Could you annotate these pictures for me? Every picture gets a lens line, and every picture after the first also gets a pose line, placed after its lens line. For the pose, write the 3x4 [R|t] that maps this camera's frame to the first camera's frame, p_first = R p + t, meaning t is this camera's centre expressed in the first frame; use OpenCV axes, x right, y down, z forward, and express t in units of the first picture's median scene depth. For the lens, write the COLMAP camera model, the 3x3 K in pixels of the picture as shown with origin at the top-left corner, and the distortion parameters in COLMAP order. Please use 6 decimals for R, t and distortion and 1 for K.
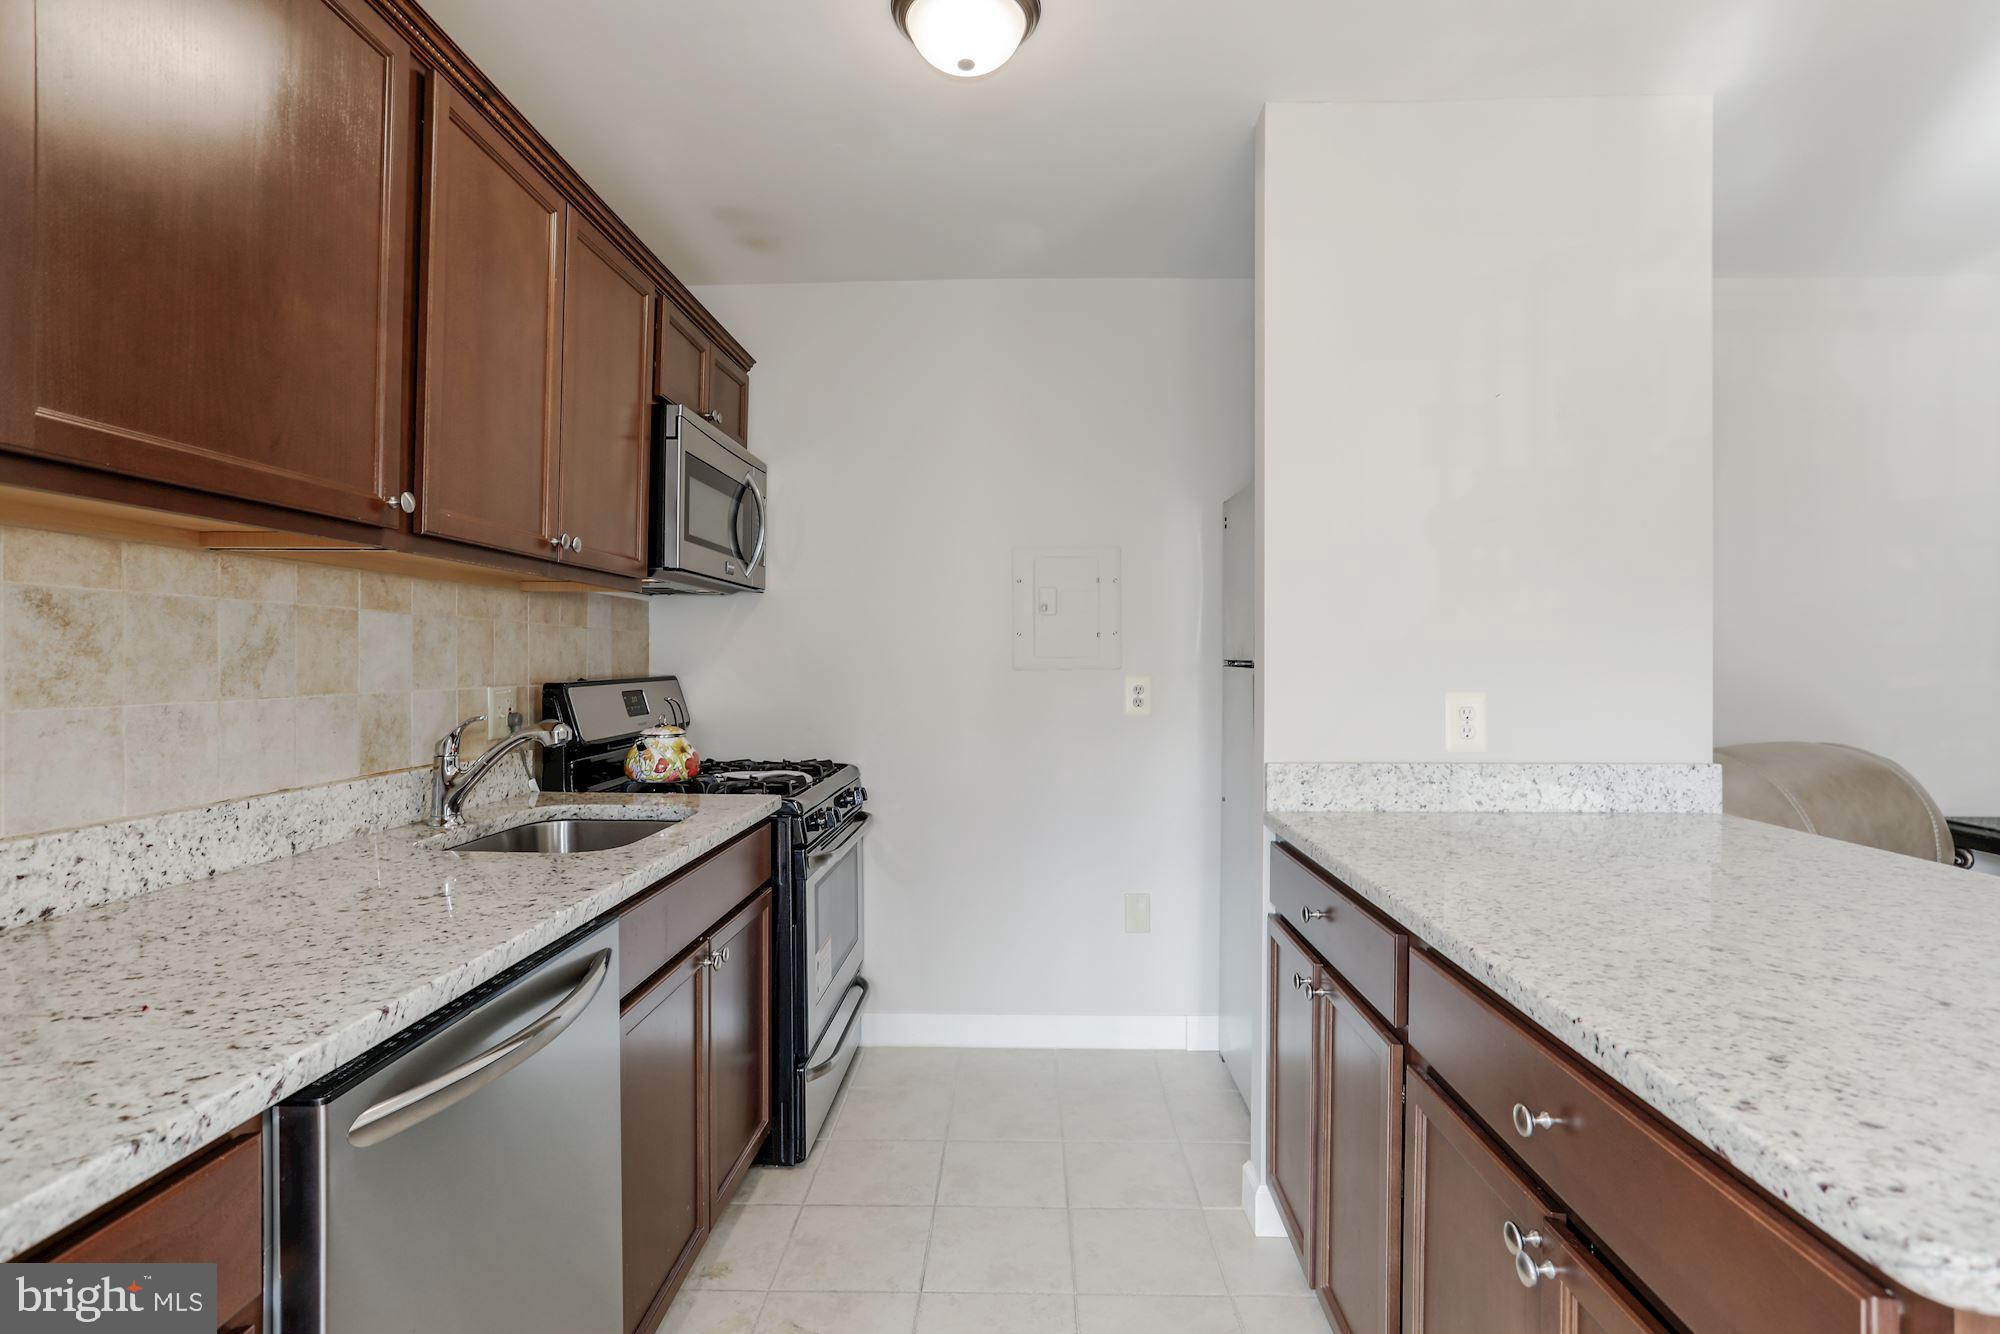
lens RADIAL K [[974.7, 0, 1001.9], [0, 974.7, 661.9], [0, 0, 1]] dist [-0.053127, 0.030133]
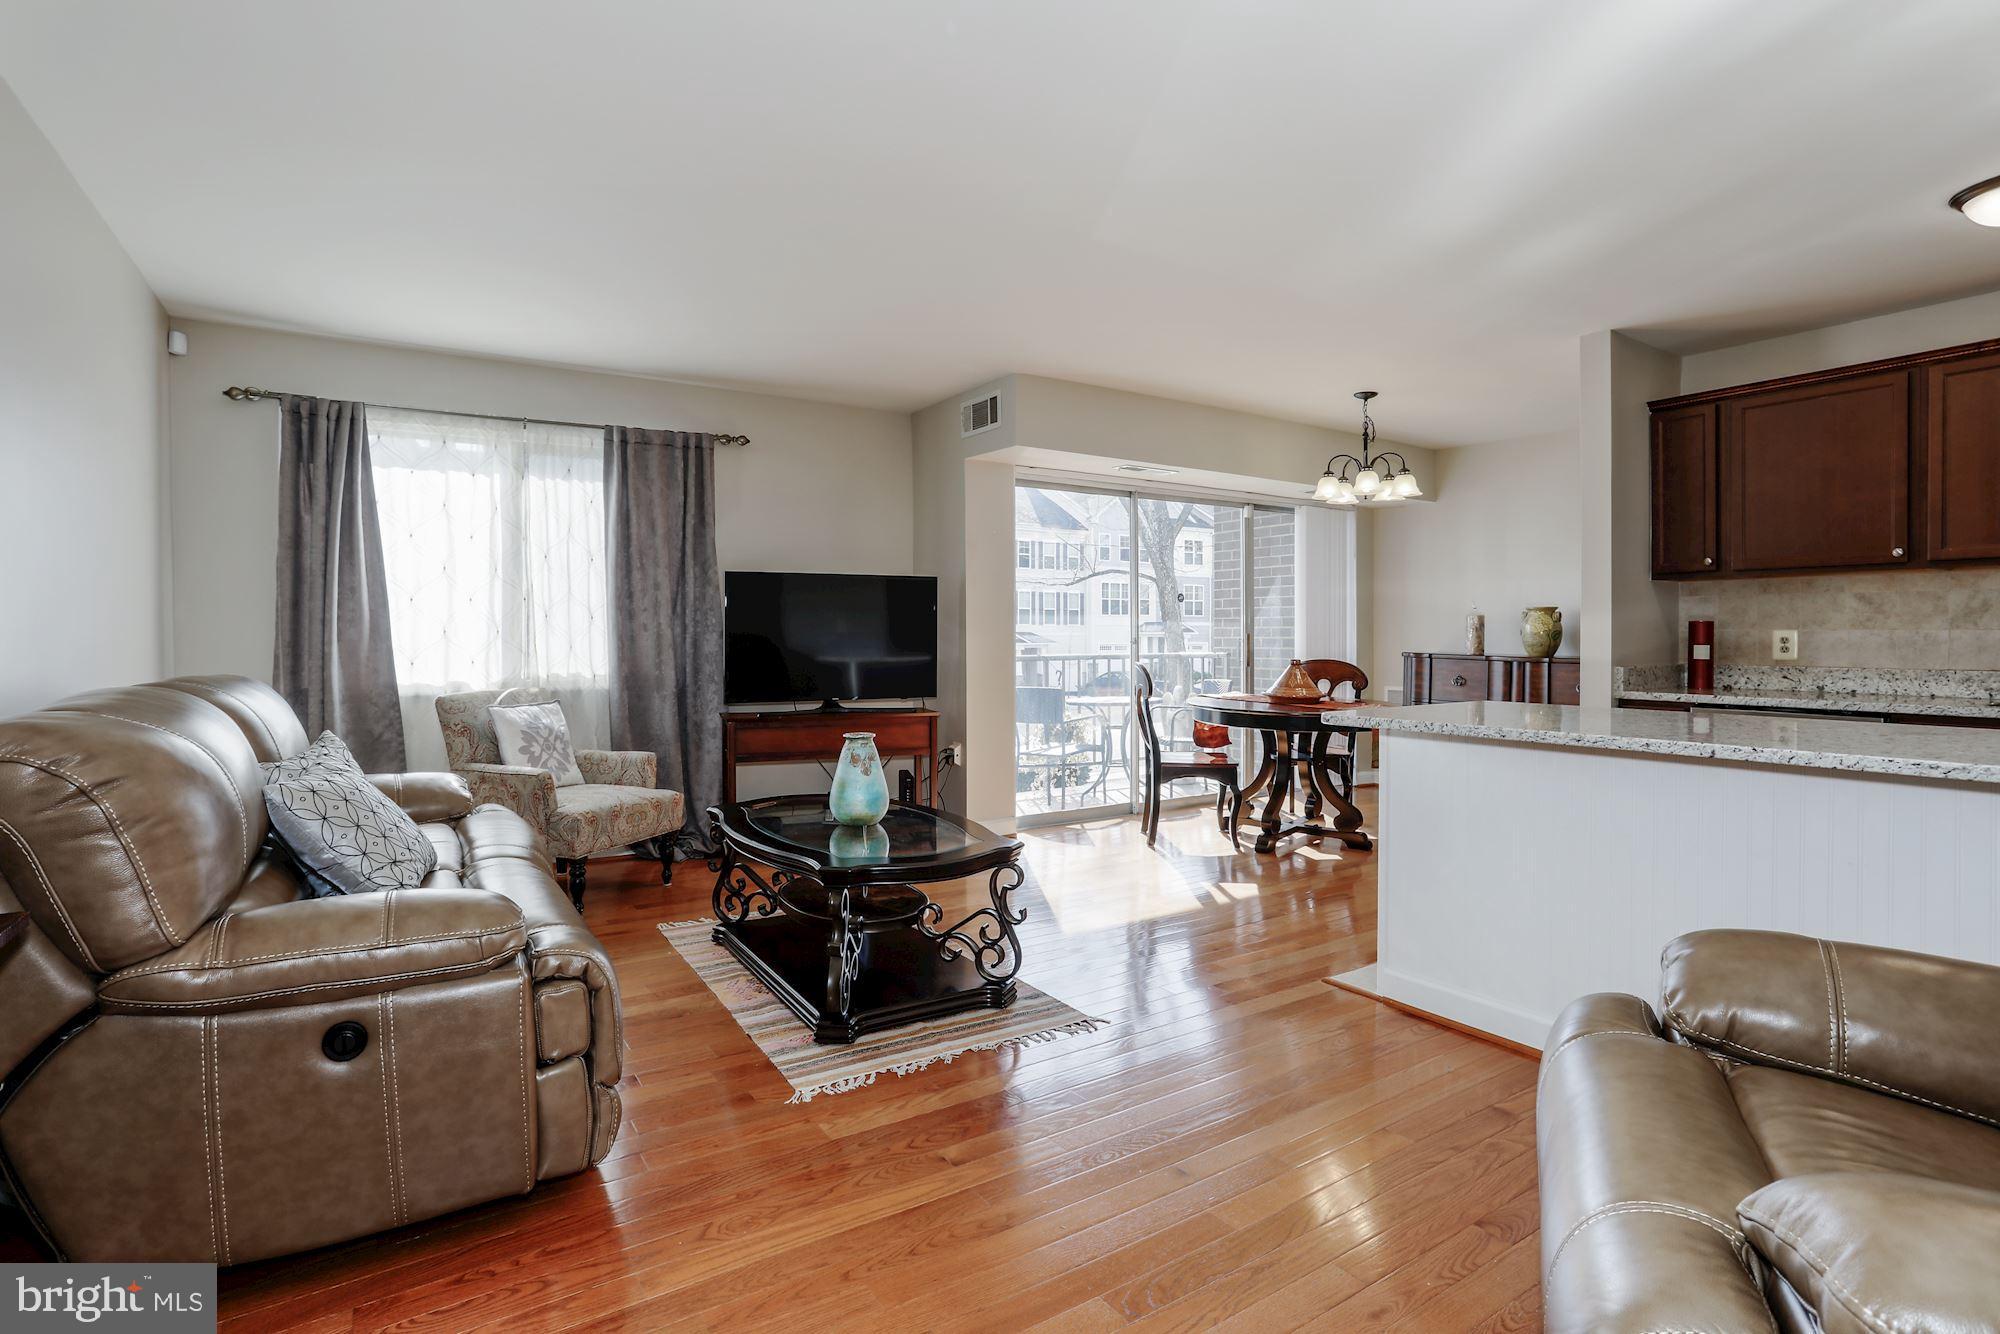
lens RADIAL K [[984.5, 0, 996.5], [0, 984.5, 642.1], [0, 0, 1]] dist [-0.062060, 0.033366]
pose [[-0.818866, 0.001733, -0.573981, 2.205546], [-0.003376, 0.999964, 0.007837, 0.049981], [0.573974, 0.008355, -0.818831, 1.323325]]
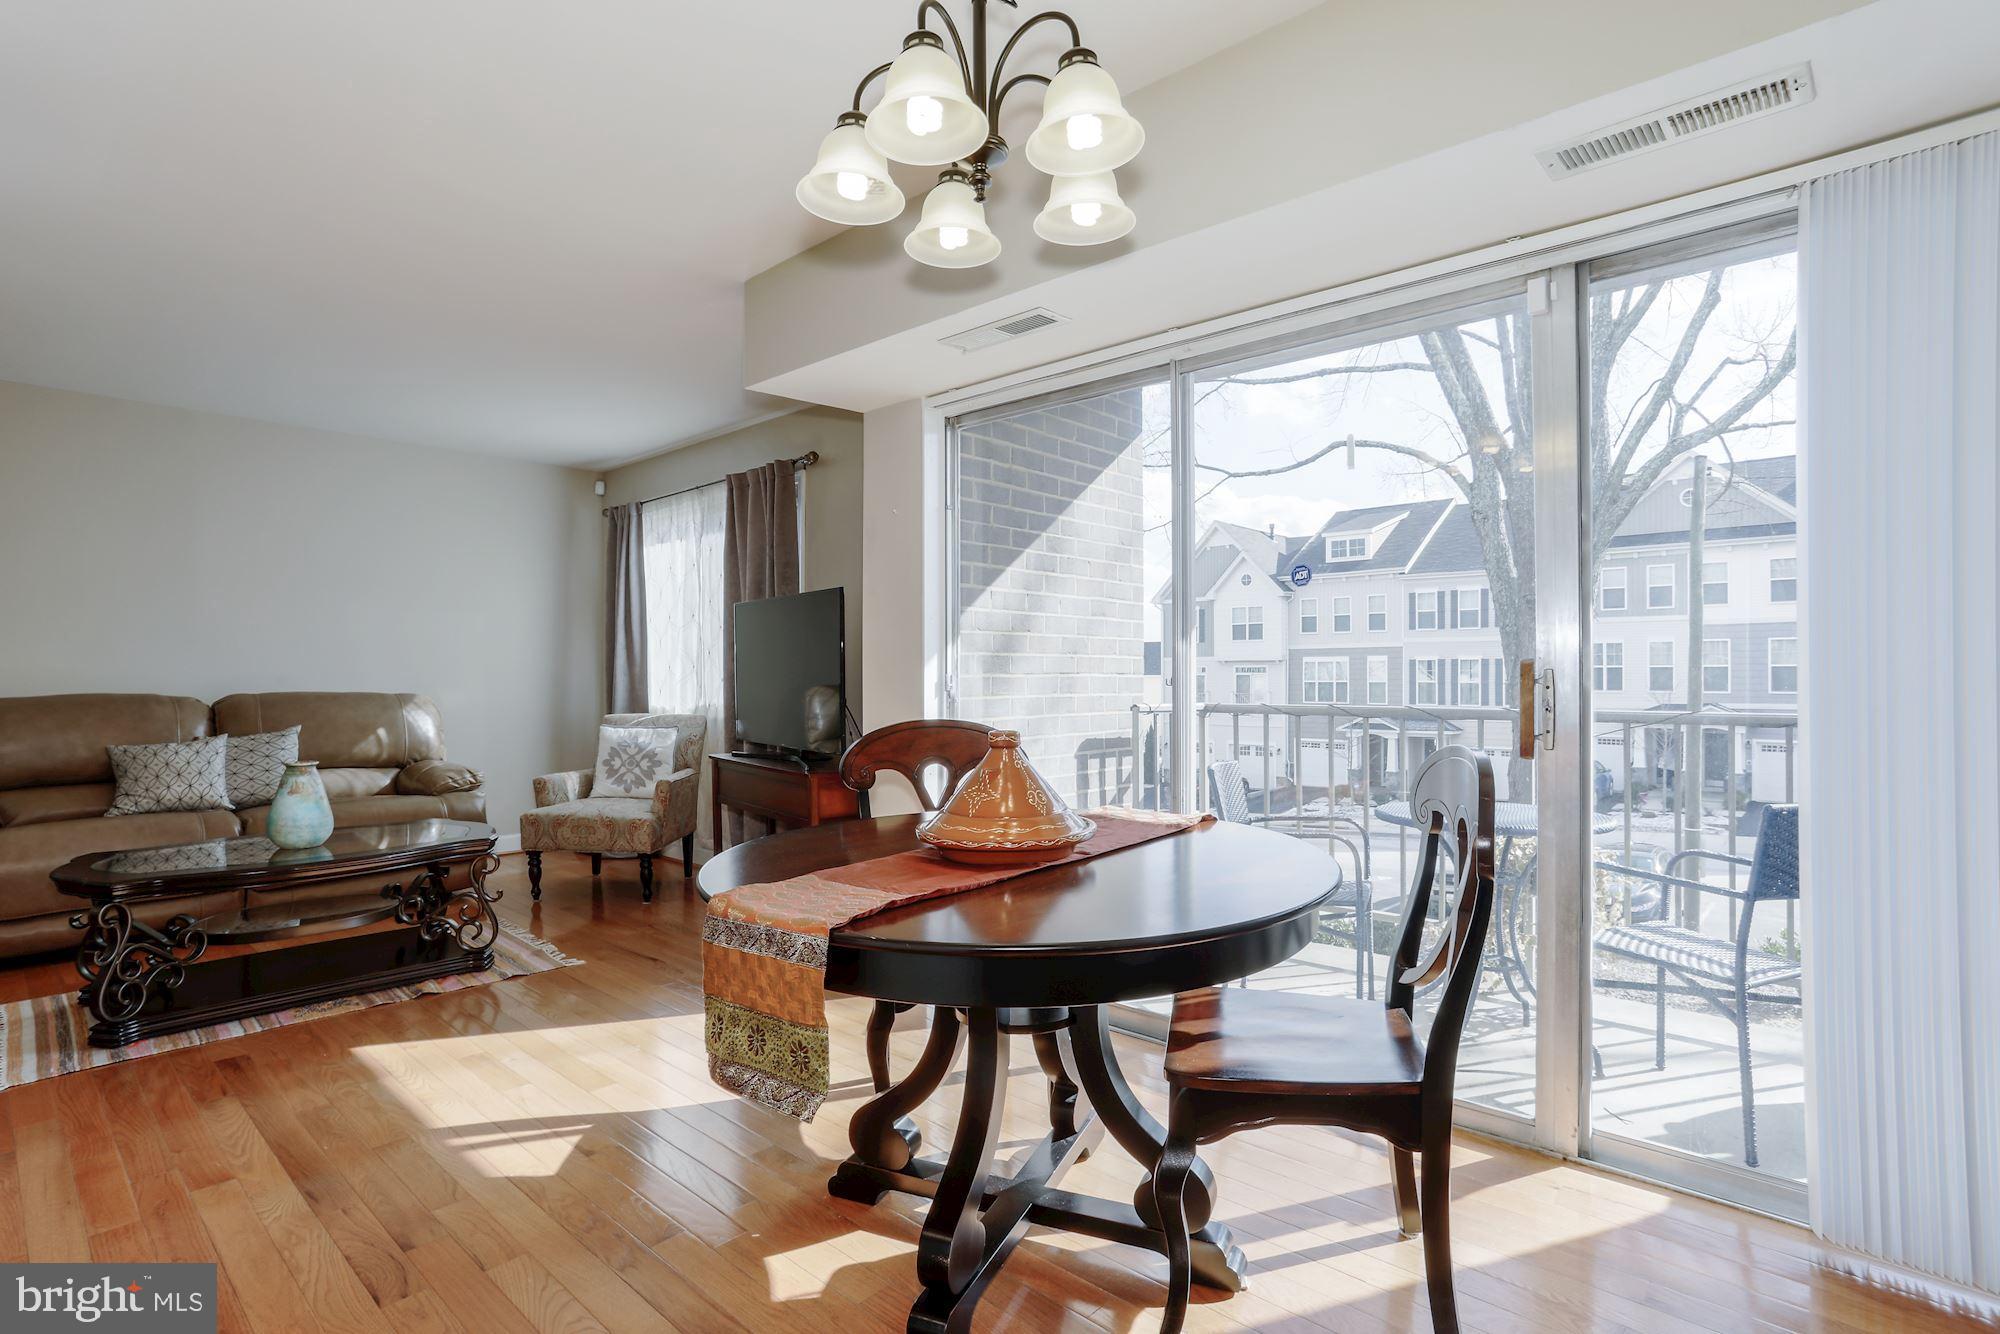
lens RADIAL K [[980.0, 0, 1013.7], [0, 980.0, 670.8], [0, 0, 1]] dist [-0.075119, 0.036234]
pose [[-0.767585, -0.002285, 0.640943, -1.010807], [-0.000850, 0.999996, 0.002548, 0.051127], [-0.640946, 0.001411, -0.767584, 0.177815]]
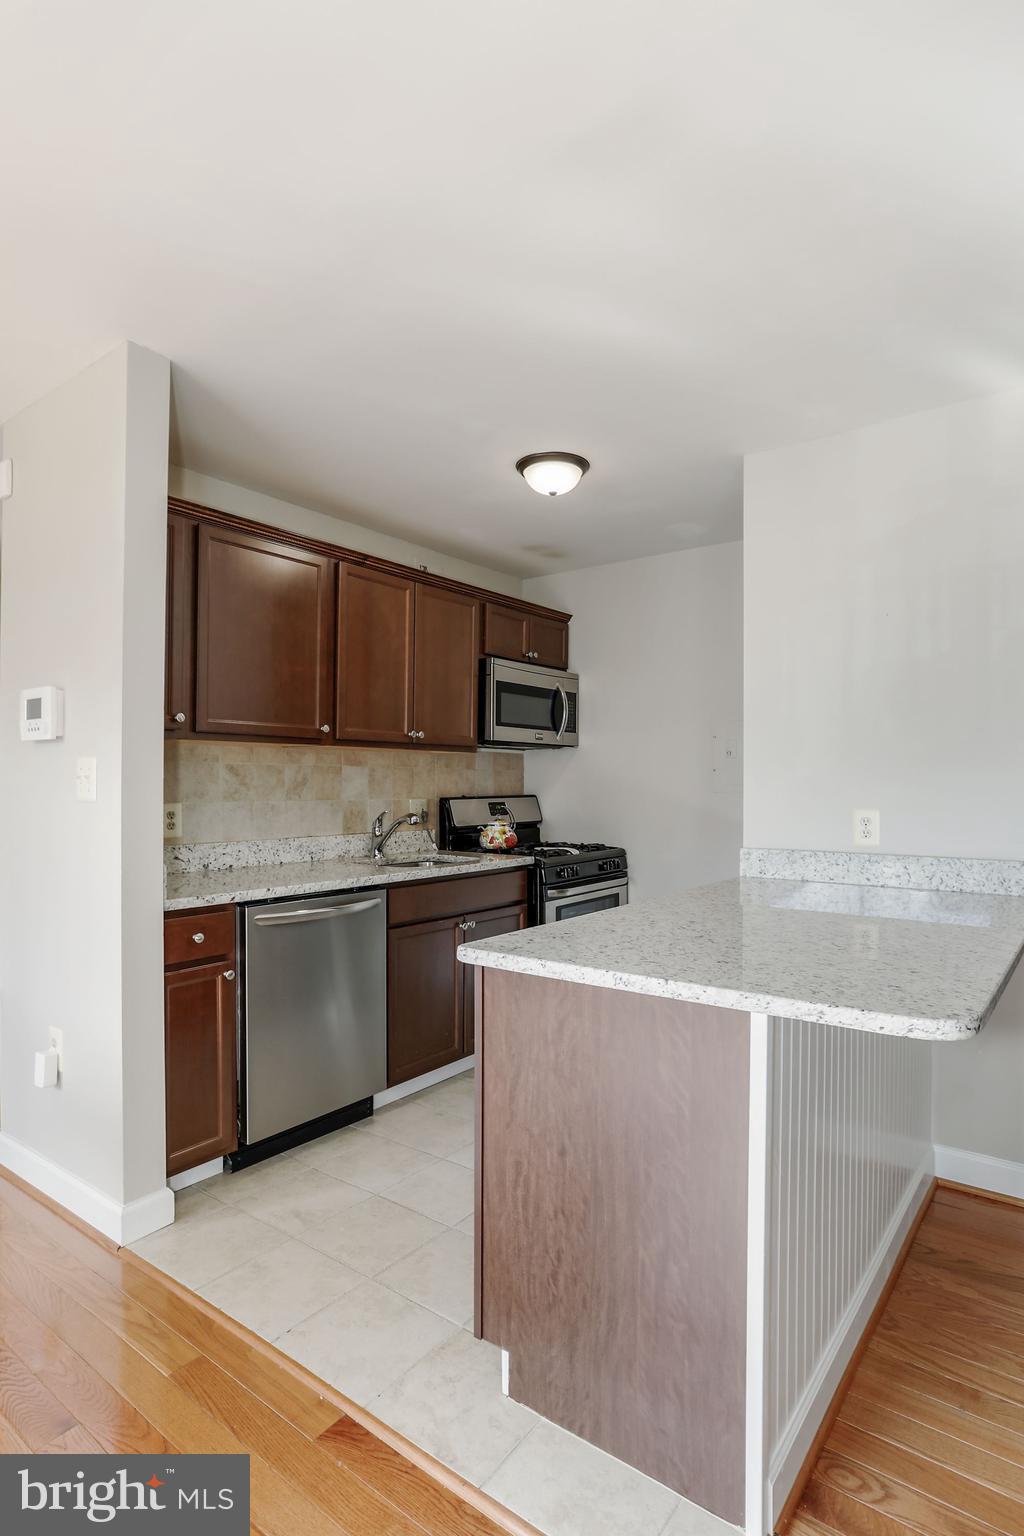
lens RADIAL K [[817.1, 0, 535.8], [0, 817.1, 781.9], [0, 0, 1]] dist [-0.060799, 0.045854]
pose [[0.826746, -0.001198, -0.562574, 0.894354], [-0.000949, 0.999993, -0.003525, -0.006717], [0.562575, 0.003448, 0.826739, -0.436518]]
